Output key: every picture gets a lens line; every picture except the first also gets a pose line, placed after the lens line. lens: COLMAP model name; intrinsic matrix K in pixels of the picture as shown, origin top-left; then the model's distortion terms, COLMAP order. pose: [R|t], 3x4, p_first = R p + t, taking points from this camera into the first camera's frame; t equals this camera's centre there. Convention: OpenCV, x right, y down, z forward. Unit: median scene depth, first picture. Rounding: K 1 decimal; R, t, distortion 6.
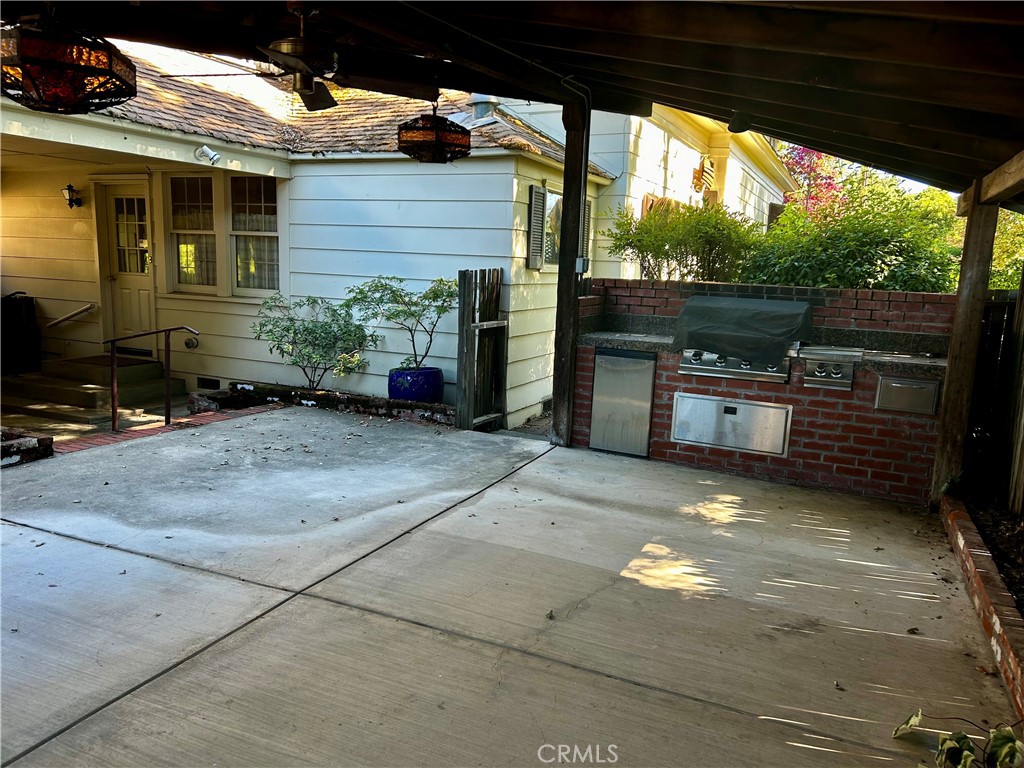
lens RADIAL K [[777.5, 0, 504.1], [0, 777.5, 383.4], [0, 0, 1]] dist [0.036985, -0.032935]
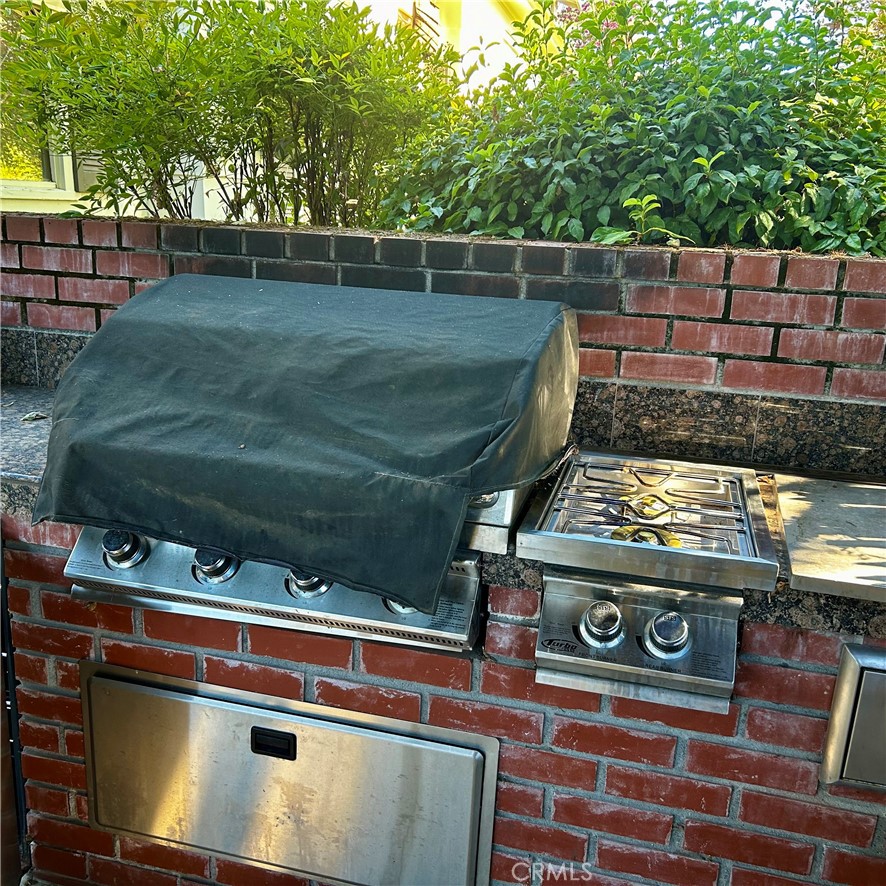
lens RADIAL K [[867.2, 0, 444.9], [0, 867.2, 446.4], [0, 0, 1]] dist [0.043907, 0.000000]
pose [[0.982288, -0.050640, 0.180404, 0.298464], [0.028685, 0.992080, 0.122291, -0.094209], [-0.185168, -0.114950, 0.975961, 0.723262]]
